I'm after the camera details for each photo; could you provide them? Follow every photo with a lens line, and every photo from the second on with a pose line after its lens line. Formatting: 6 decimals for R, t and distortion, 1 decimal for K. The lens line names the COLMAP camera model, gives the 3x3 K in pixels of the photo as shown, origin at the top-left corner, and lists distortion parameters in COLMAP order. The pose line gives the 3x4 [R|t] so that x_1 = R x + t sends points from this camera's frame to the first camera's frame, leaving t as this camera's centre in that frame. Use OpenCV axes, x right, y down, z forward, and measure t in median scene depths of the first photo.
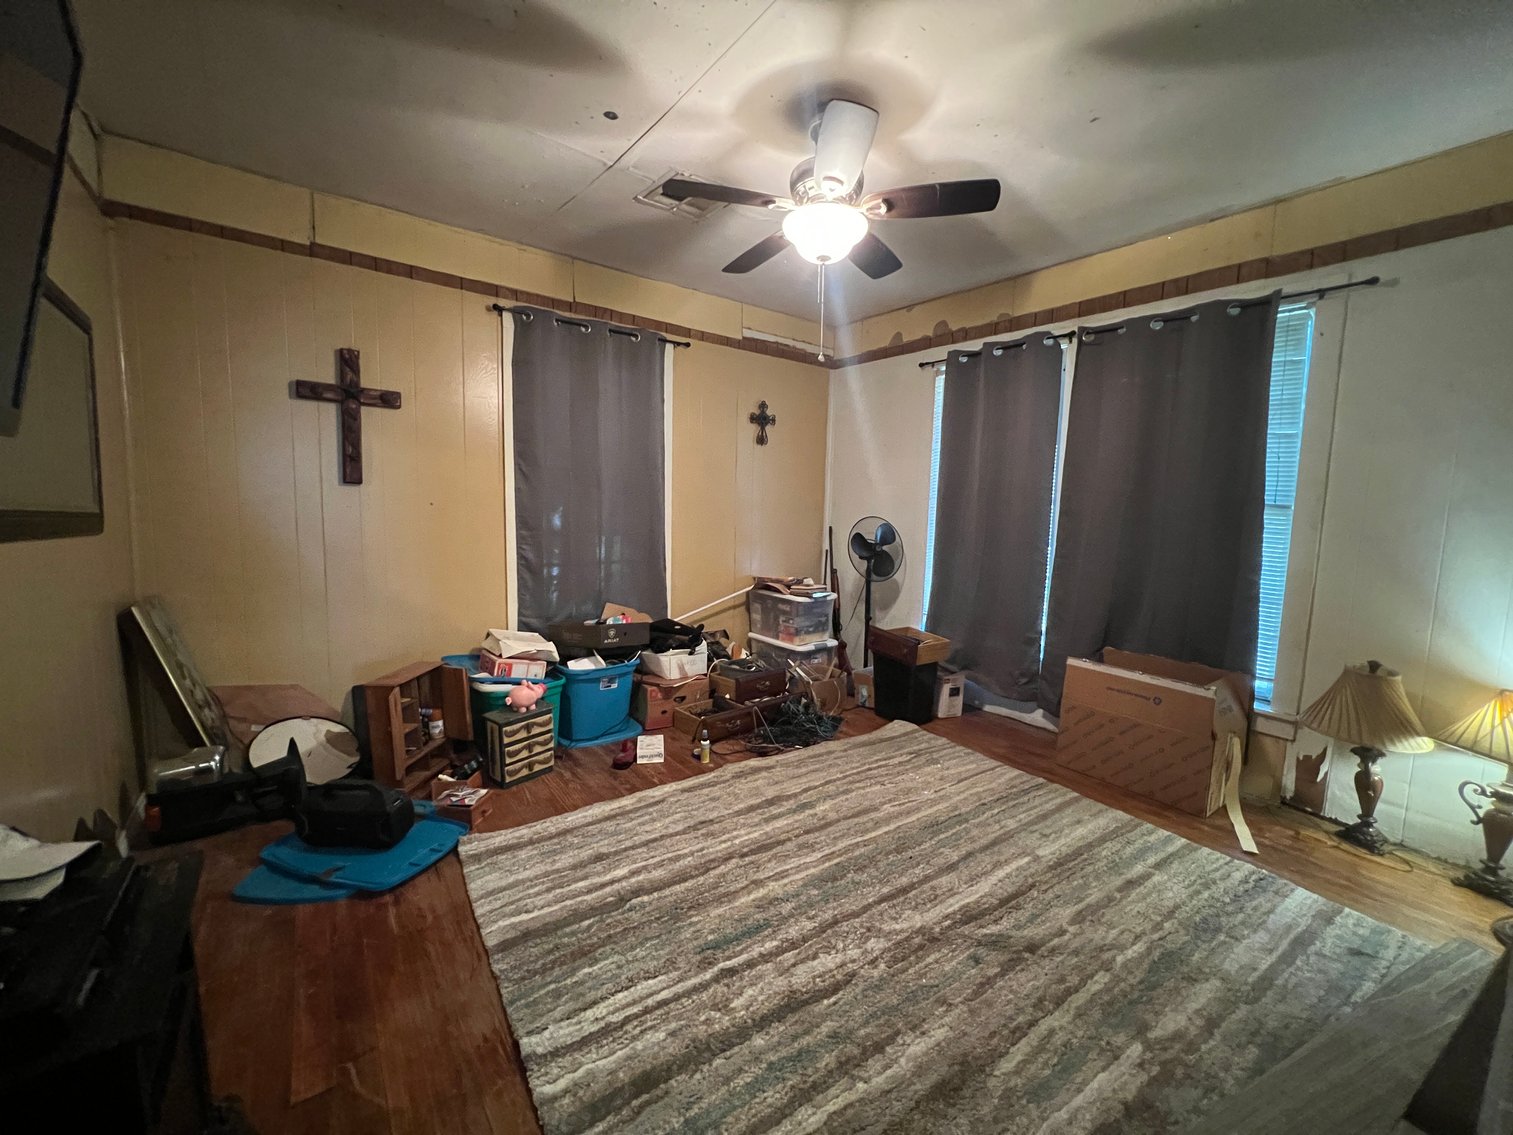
lens RADIAL K [[605.5, 0, 754.2], [0, 605.5, 565.4], [0, 0, 1]] dist [-0.001845, 0.000541]
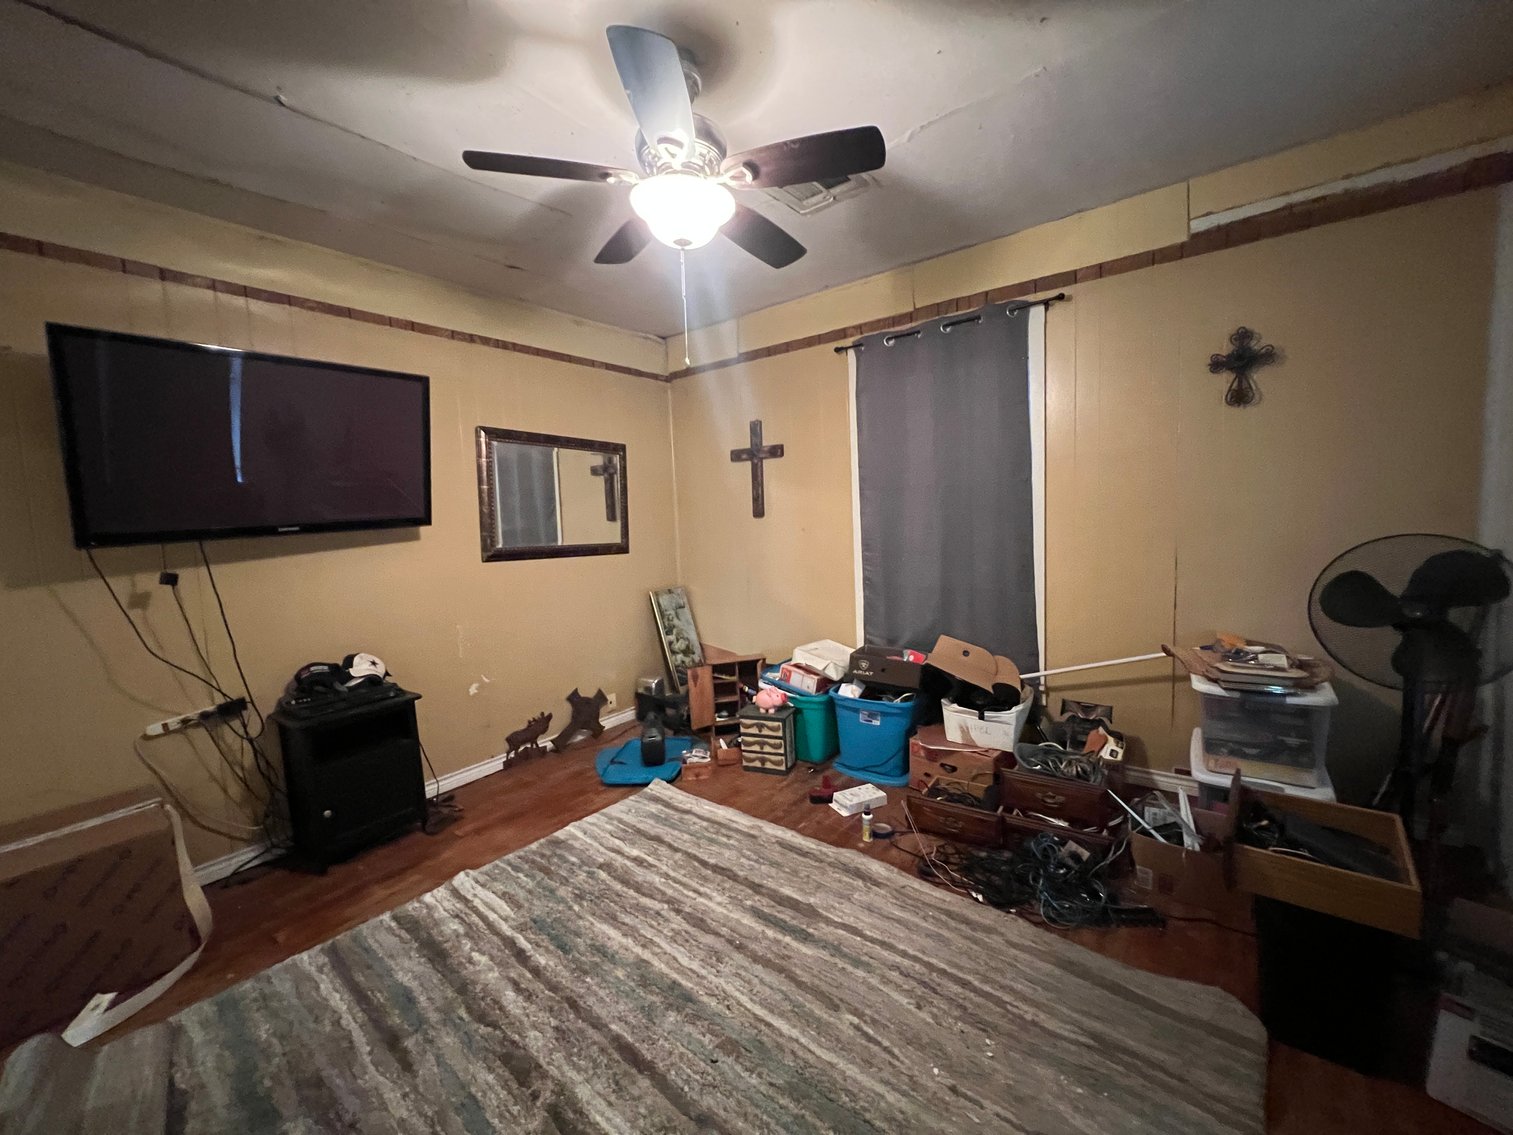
lens RADIAL K [[605.5, 0, 754.2], [0, 605.5, 565.4], [0, 0, 1]] dist [-0.001845, 0.000541]
pose [[0.262558, 0.052940, -0.963463, 0.672637], [-0.041814, 0.998180, 0.043453, -0.084091], [0.964010, 0.028877, 0.264293, 0.627247]]
